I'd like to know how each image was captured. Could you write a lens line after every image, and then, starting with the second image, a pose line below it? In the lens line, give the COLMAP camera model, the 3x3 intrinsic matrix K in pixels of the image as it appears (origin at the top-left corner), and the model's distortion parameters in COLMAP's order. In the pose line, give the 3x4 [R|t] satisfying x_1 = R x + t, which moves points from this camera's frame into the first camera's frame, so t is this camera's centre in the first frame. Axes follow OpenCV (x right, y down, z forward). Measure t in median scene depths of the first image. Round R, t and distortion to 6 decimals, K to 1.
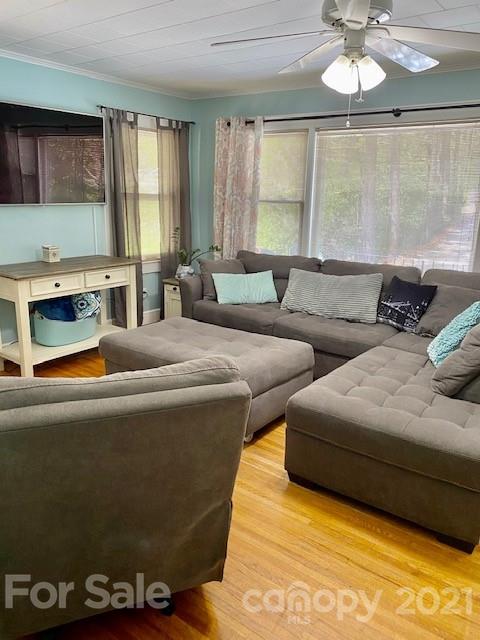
lens RADIAL K [[496.6, 0, 245.6], [0, 496.6, 314.7], [0, 0, 1]] dist [0.051651, -0.044685]
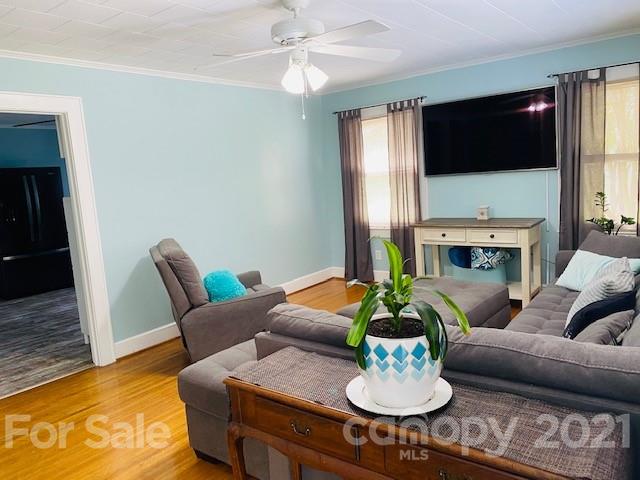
lens RADIAL K [[496.6, 0, 314.6], [0, 496.6, 235.2], [0, 0, 1]] dist [0.051651, -0.044685]
pose [[-0.038301, 0.110051, -0.993188, 0.746464], [-0.176654, 0.977517, 0.115127, -0.121358], [0.983528, 0.179860, -0.017999, 0.566566]]
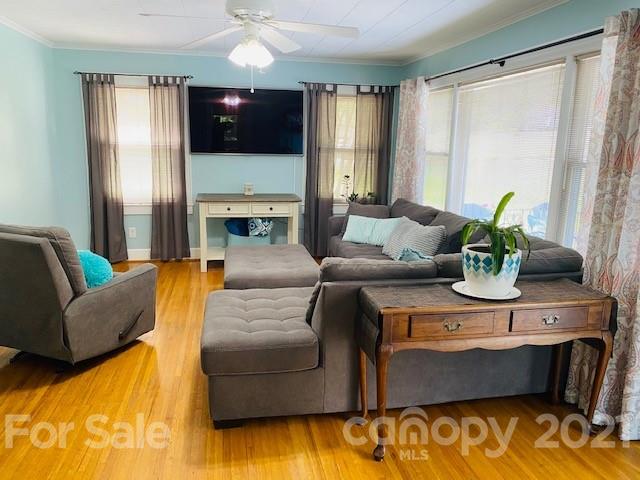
lens RADIAL K [[496.6, 0, 322.1], [0, 496.6, 243.9], [0, 0, 1]] dist [0.051651, -0.044685]
pose [[0.732712, 0.129562, -0.668092, 0.648056], [-0.170761, 0.985305, 0.003801, -0.008795], [0.658767, 0.111299, 0.744069, 0.097653]]
